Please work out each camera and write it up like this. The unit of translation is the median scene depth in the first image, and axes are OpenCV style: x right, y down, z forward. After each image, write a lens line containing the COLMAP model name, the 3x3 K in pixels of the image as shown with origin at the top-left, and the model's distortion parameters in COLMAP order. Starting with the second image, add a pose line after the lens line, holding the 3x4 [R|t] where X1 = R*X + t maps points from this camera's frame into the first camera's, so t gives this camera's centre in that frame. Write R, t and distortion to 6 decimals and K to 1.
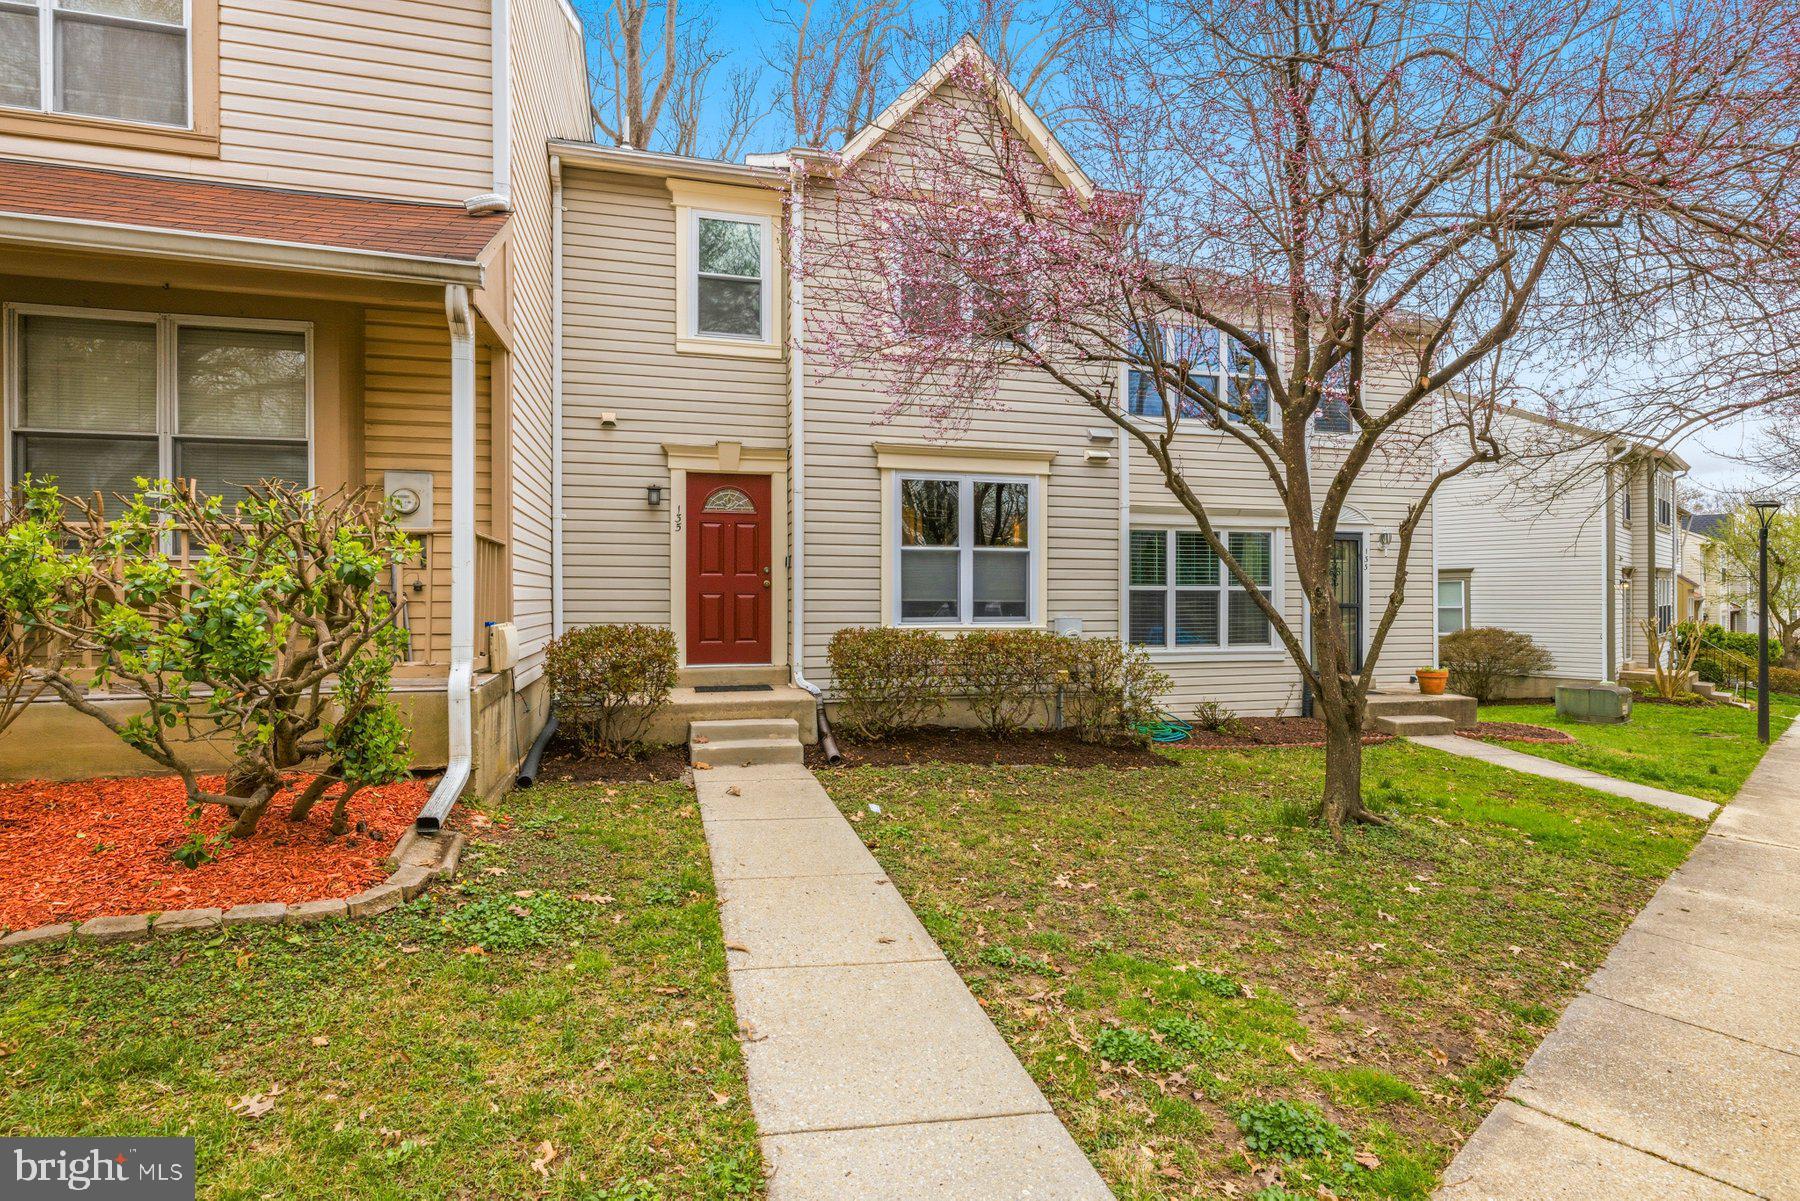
lens RADIAL K [[845.9, 0, 900.0], [0, 845.9, 600.5], [0, 0, 1]] dist [-0.002273, 0.000541]
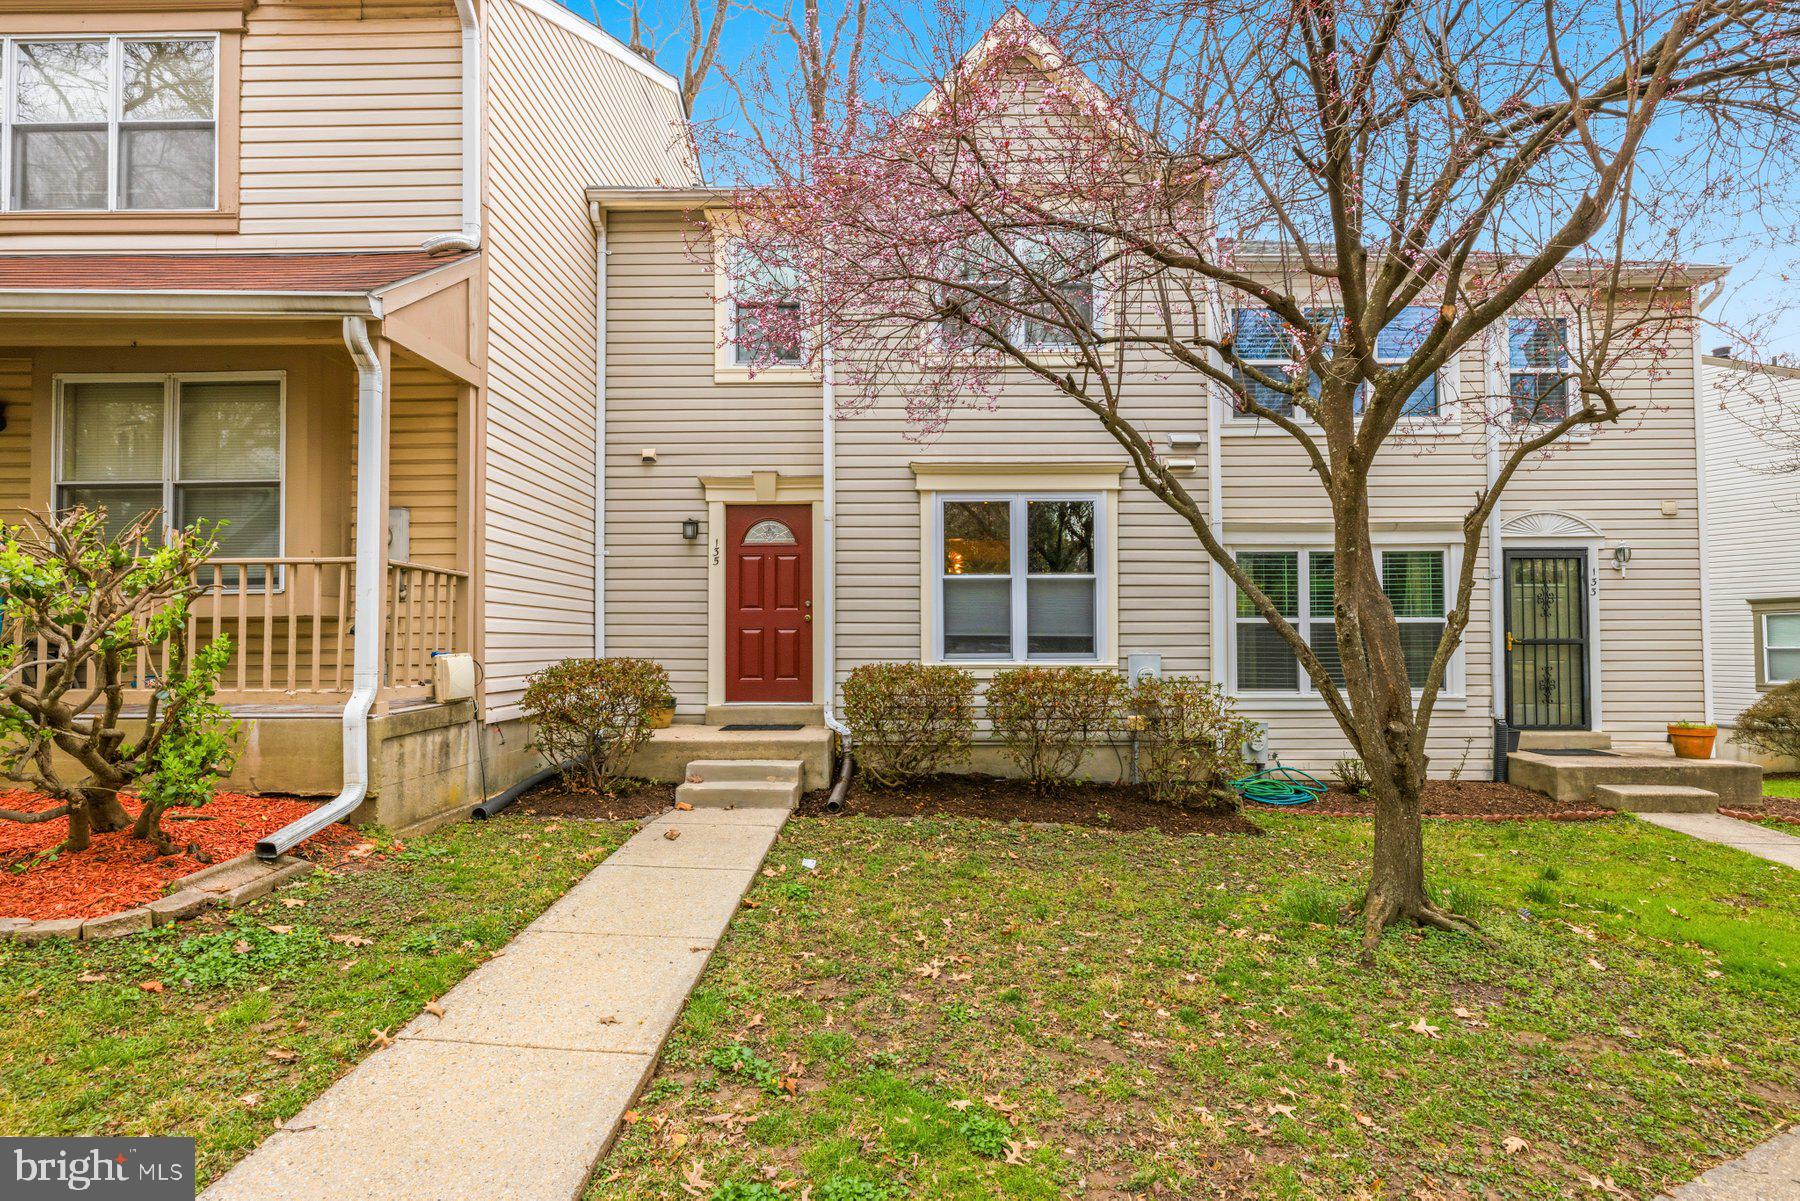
lens RADIAL K [[854.4, 0, 900.5], [0, 854.4, 627.8], [0, 0, 1]] dist [-0.002509, 0.000534]
pose [[0.964135, -0.008881, -0.265263, 0.207866], [0.003010, 0.999742, -0.022531, 0.013574], [0.265394, 0.020925, 0.963913, 0.107641]]
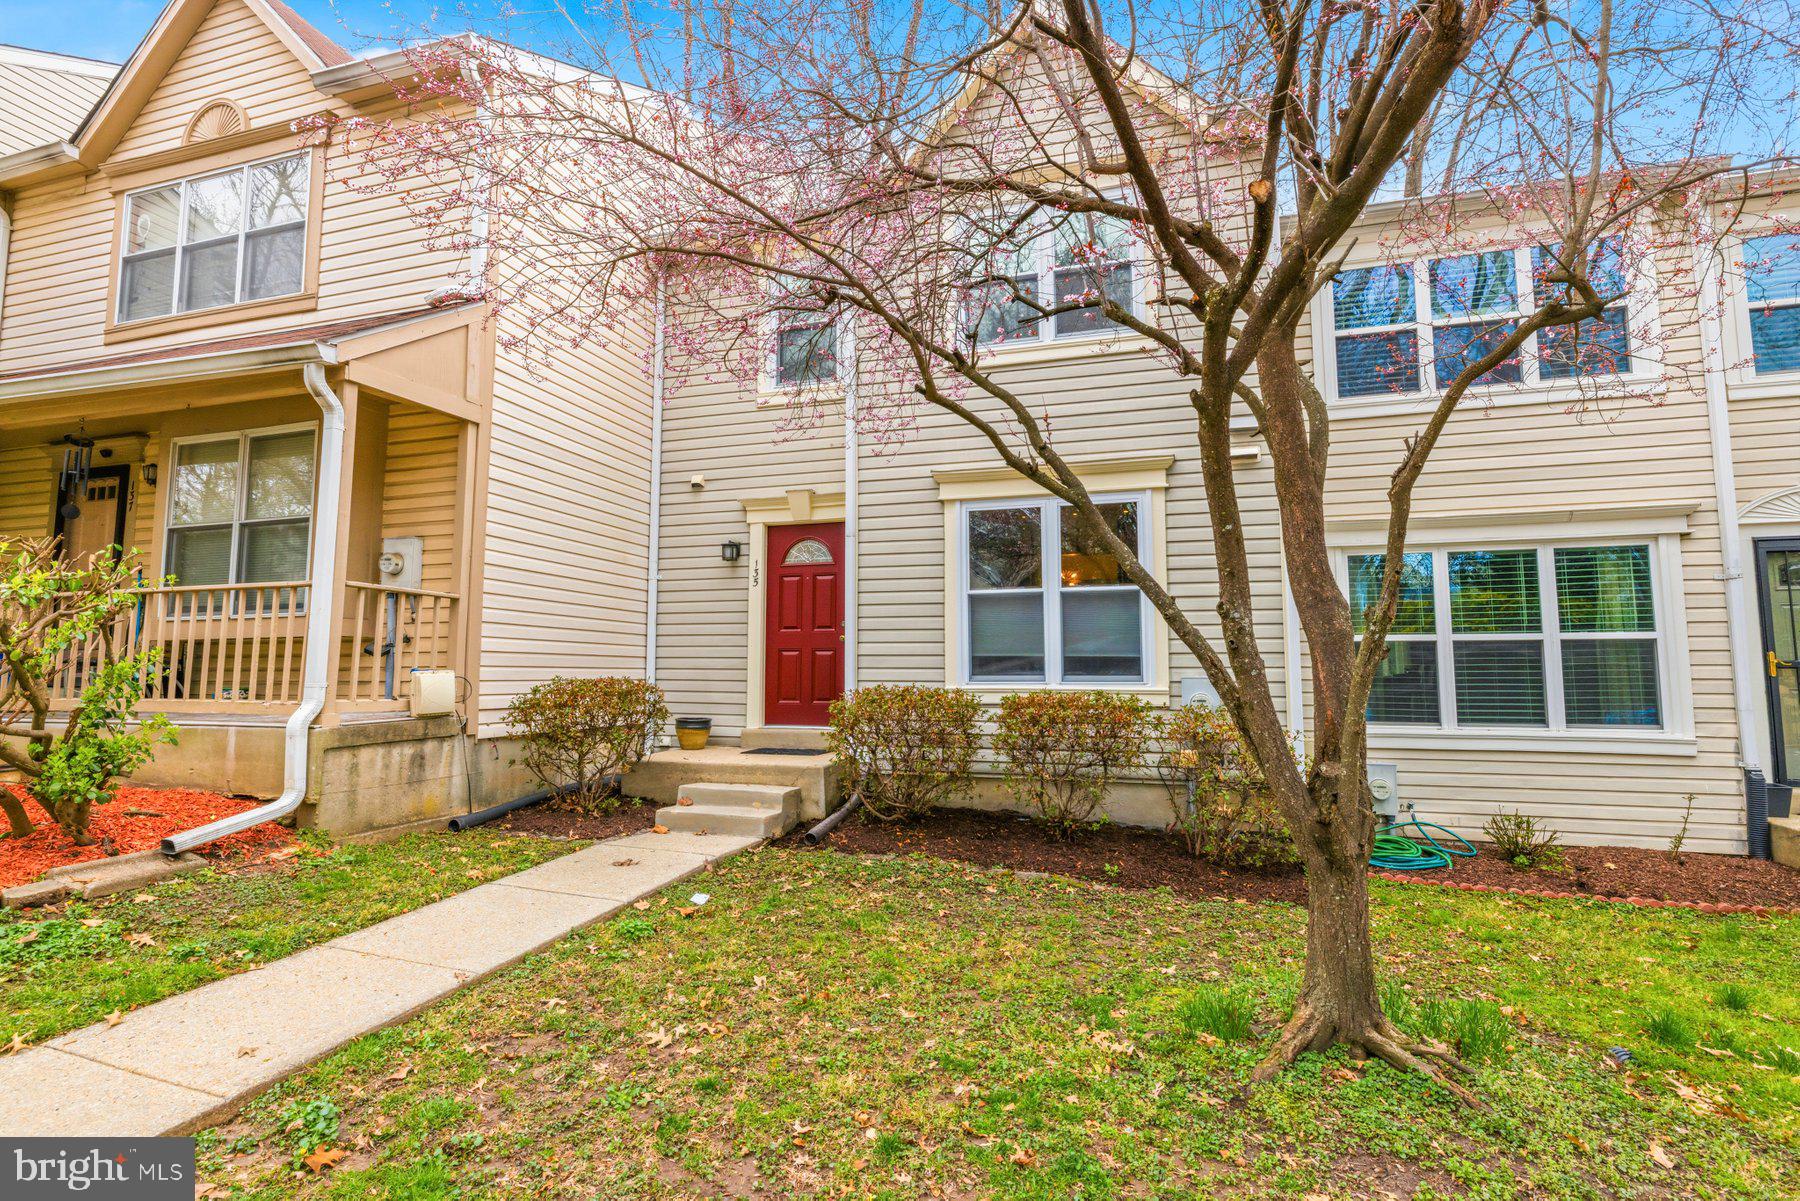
lens RADIAL K [[845.9, 0, 900.0], [0, 845.9, 600.5], [0, 0, 1]] dist [-0.002273, 0.000541]
pose [[0.851523, -0.045738, -0.522318, 0.395028], [-0.001827, 0.995923, -0.090189, 0.022498], [0.524314, 0.077752, 0.847968, 0.264773]]
